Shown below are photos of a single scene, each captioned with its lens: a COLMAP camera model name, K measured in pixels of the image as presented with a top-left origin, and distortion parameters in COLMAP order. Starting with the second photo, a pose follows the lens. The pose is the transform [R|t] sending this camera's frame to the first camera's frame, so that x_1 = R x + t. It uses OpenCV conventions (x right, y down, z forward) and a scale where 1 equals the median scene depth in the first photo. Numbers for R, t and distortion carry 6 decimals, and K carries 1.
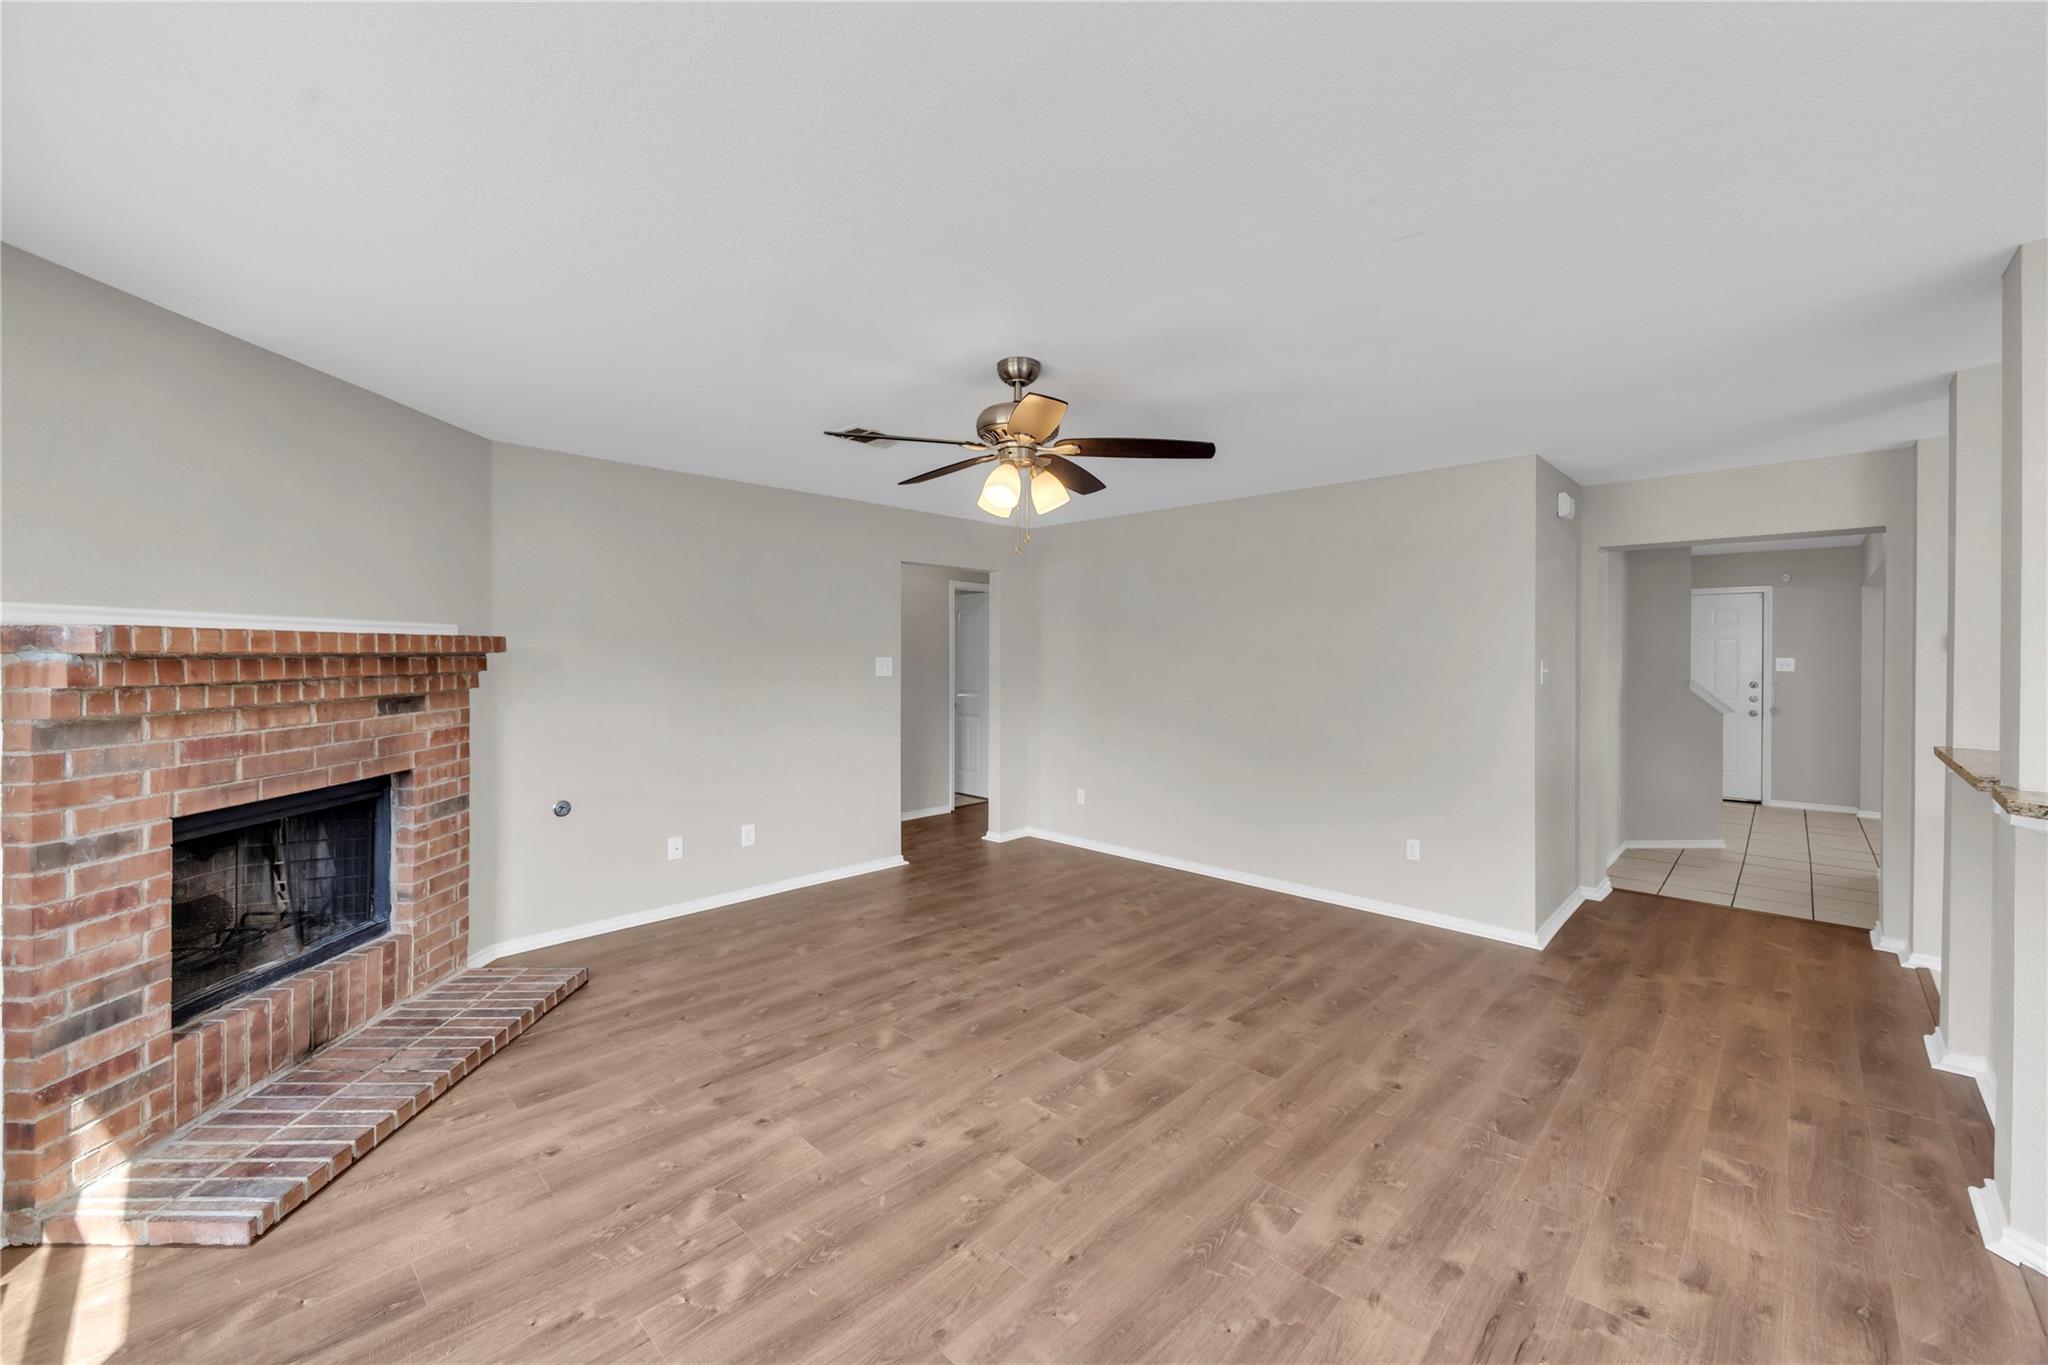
lens RADIAL K [[804.0, 0, 1018.3], [0, 804.0, 655.1], [0, 0, 1]] dist [-0.002454, 0.000114]
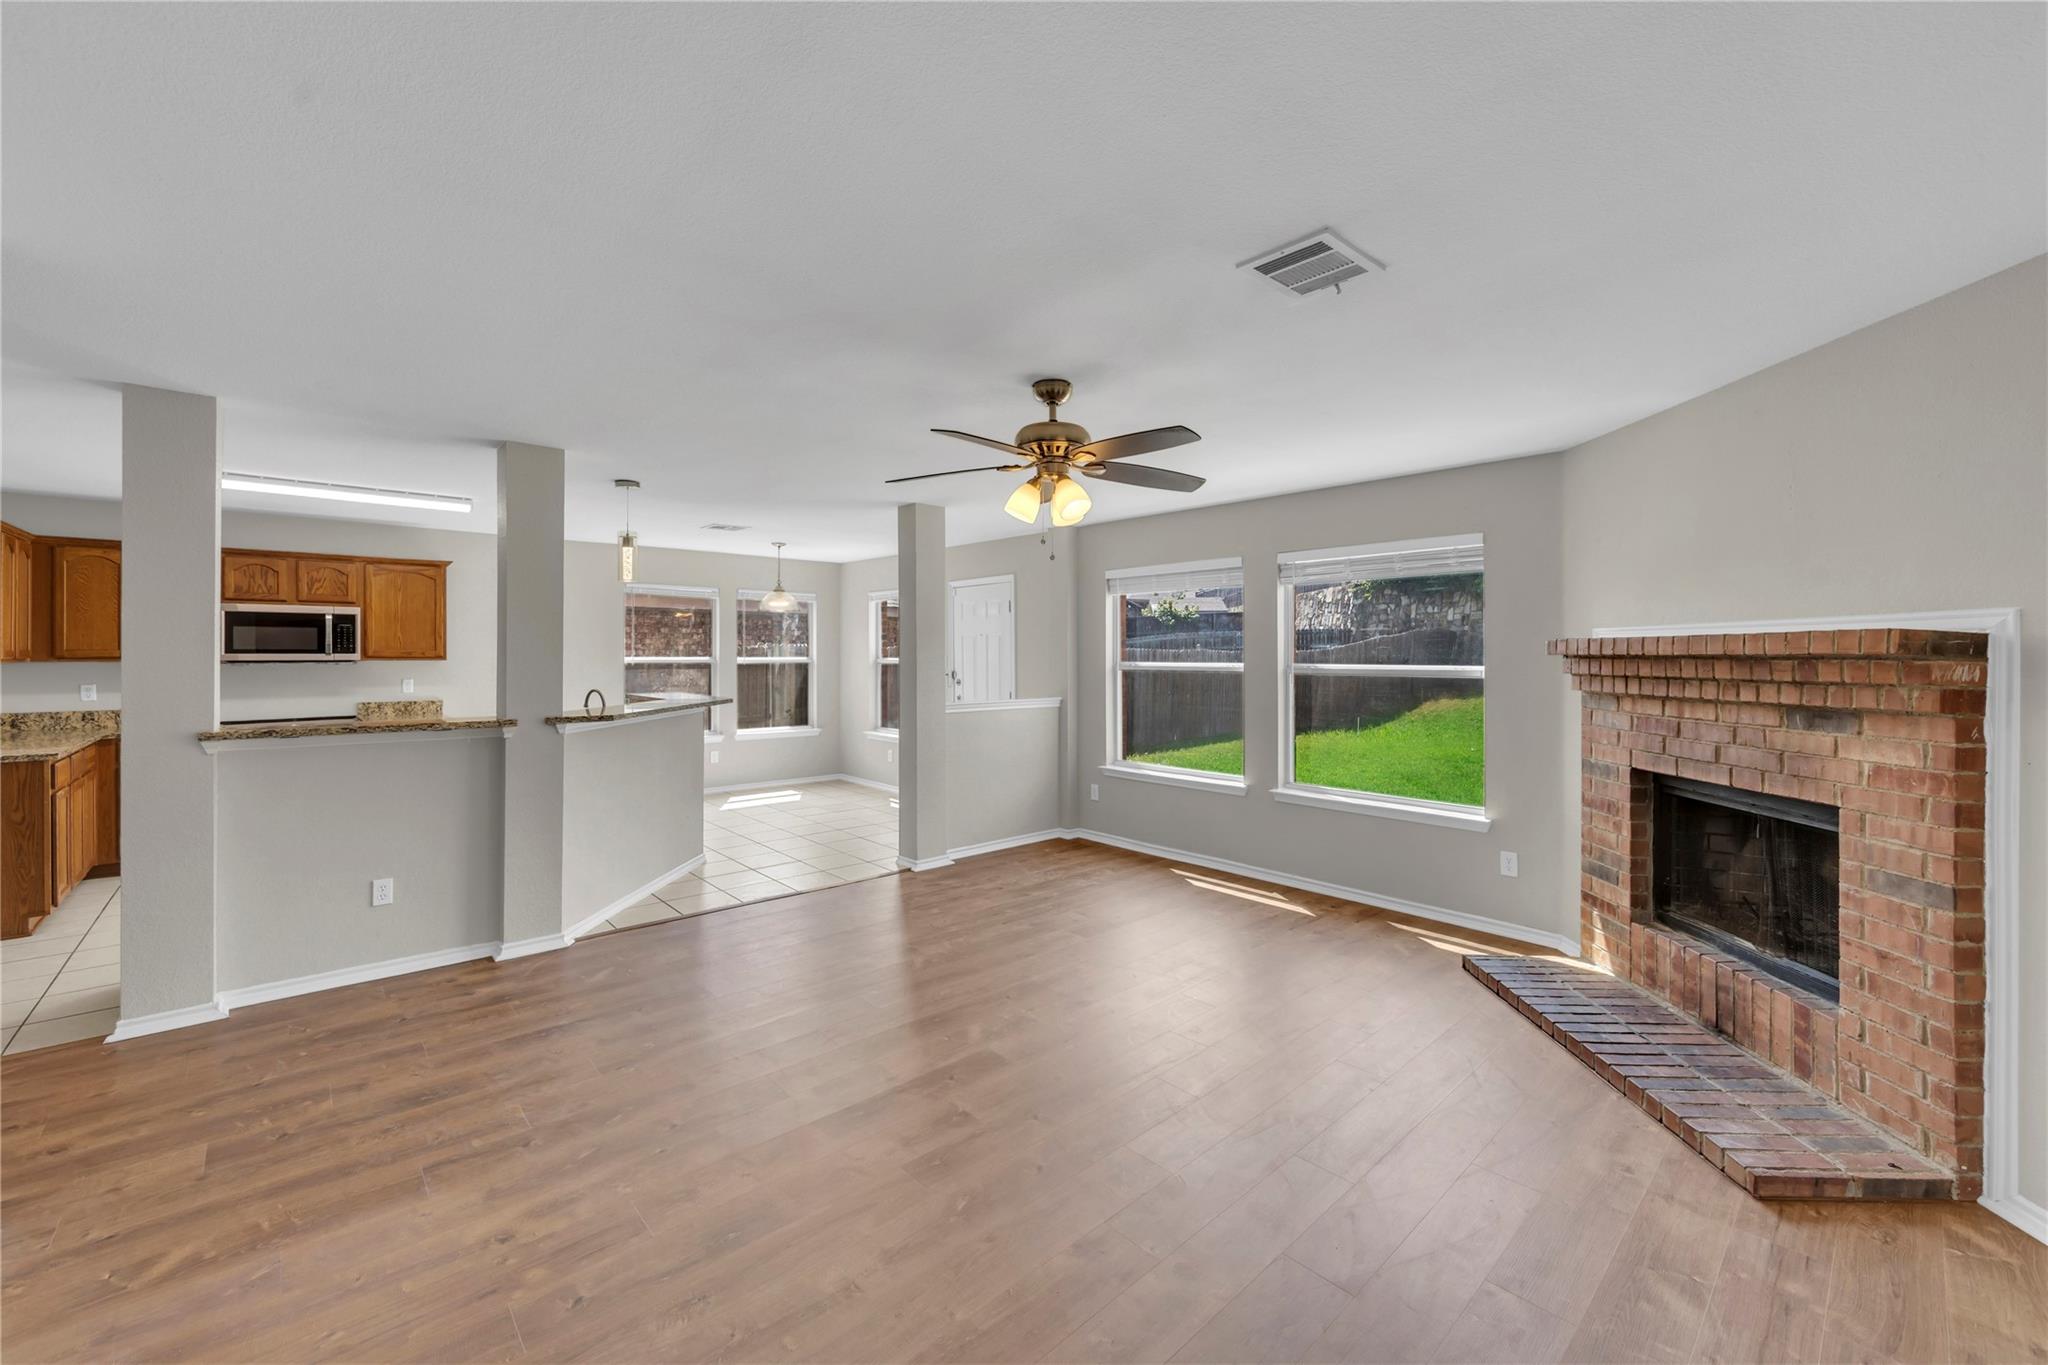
lens RADIAL K [[815.2, 0, 1028.5], [0, 815.2, 658.5], [0, 0, 1]] dist [0.000678, -0.000125]
pose [[-0.998280, -0.004720, 0.058442, -0.033282], [-0.004304, 0.999964, 0.007252, -0.000365], [-0.058474, 0.006988, -0.998264, 2.014452]]
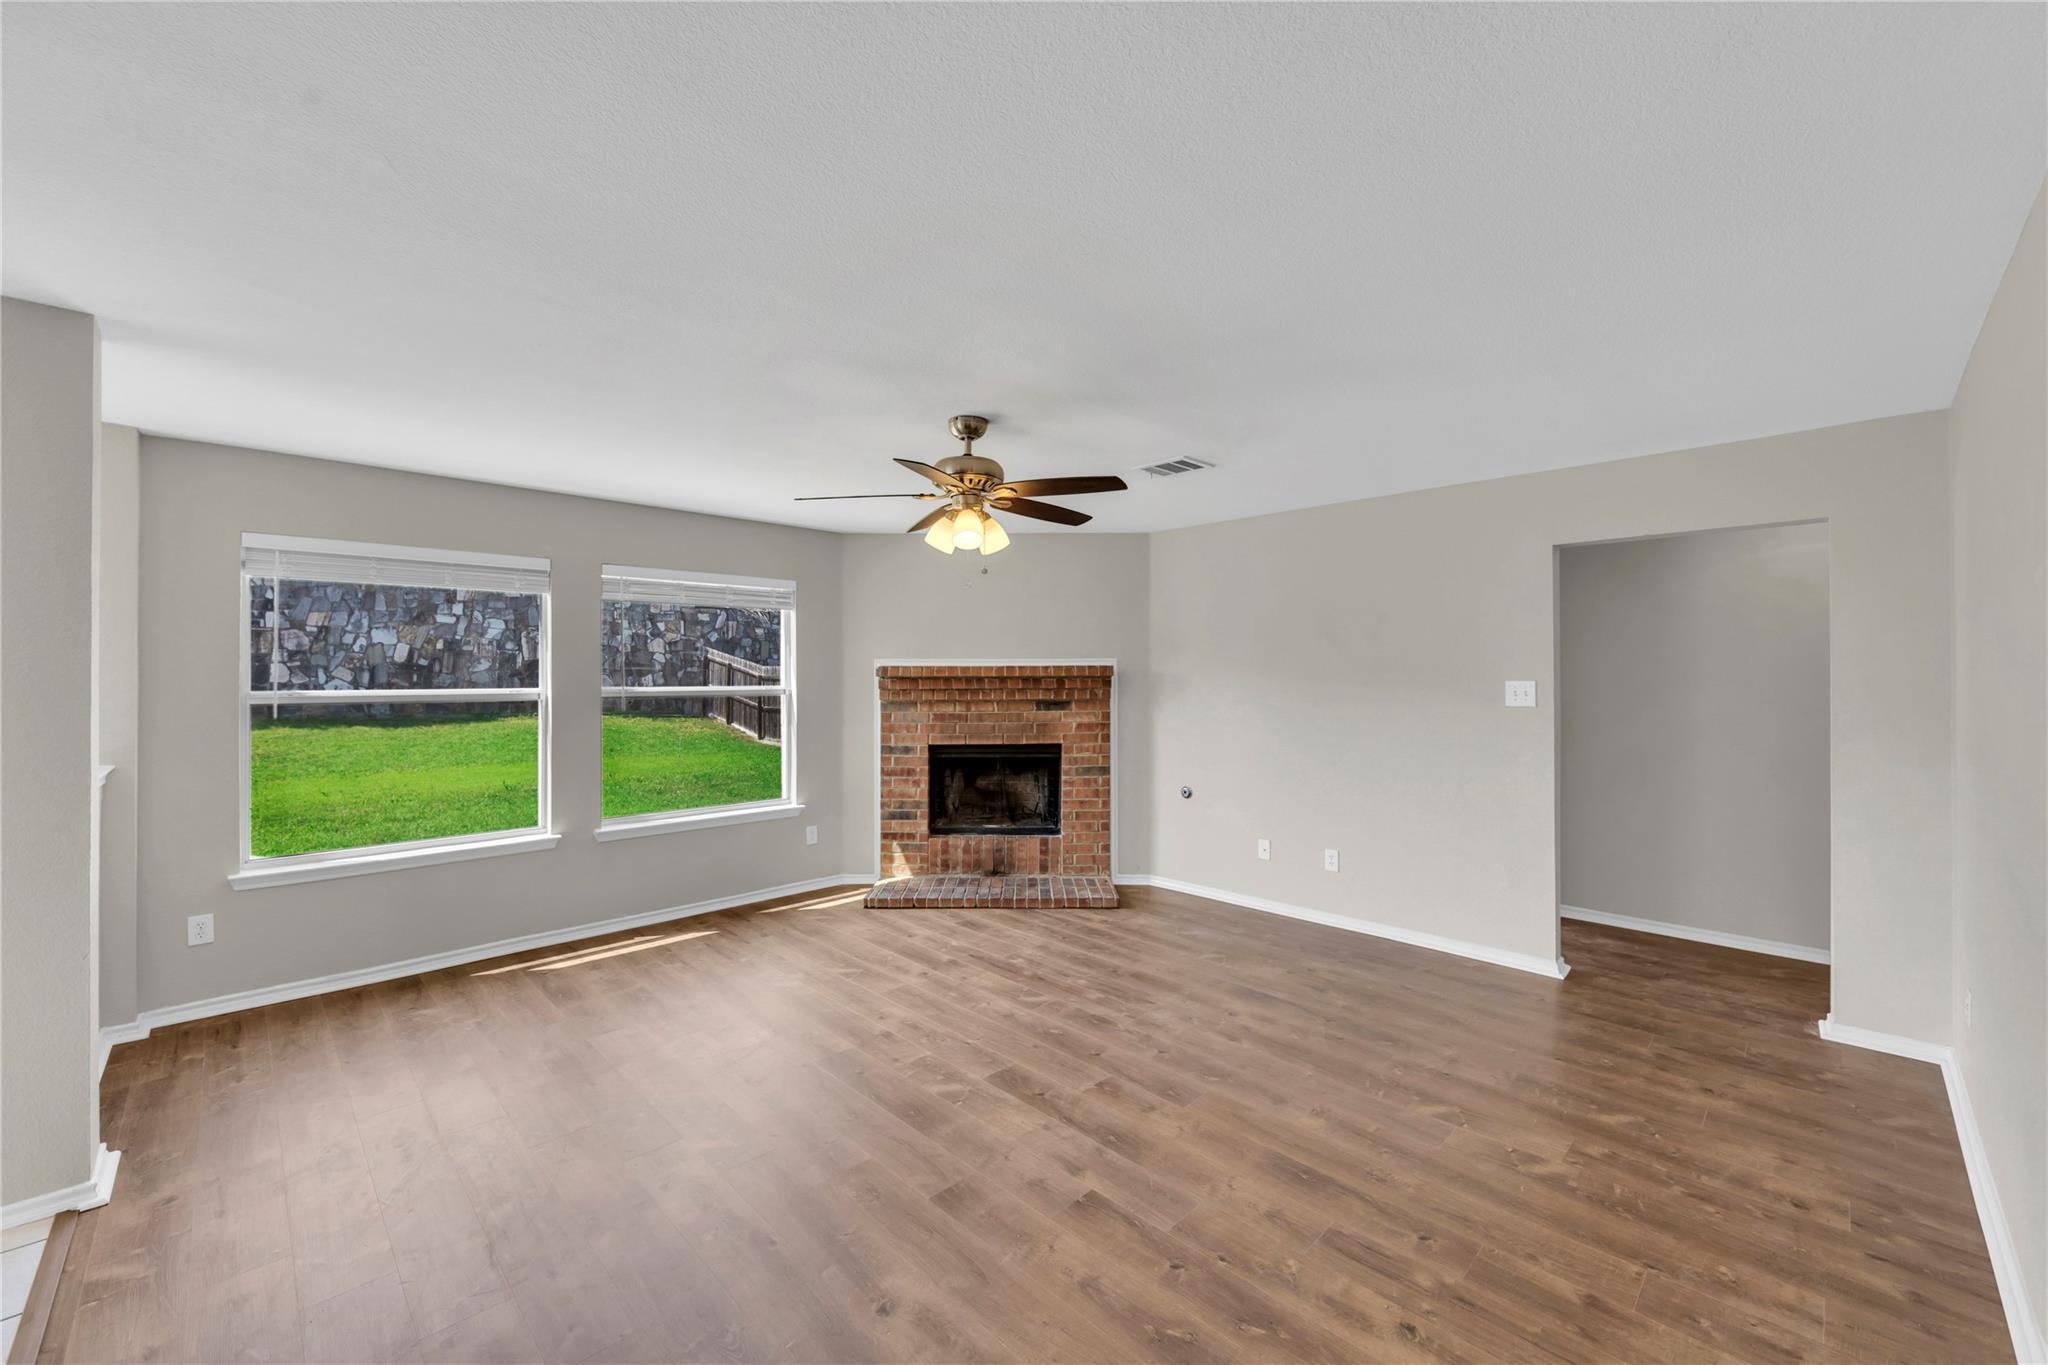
lens RADIAL K [[802.8, 0, 1027.9], [0, 802.8, 674.6], [0, 0, 1]] dist [-0.001180, -0.000204]
pose [[-0.019083, -0.005076, -0.999805, 1.079130], [-0.001180, 0.999987, -0.005054, 0.003117], [0.999817, 0.001083, -0.019088, 1.064371]]
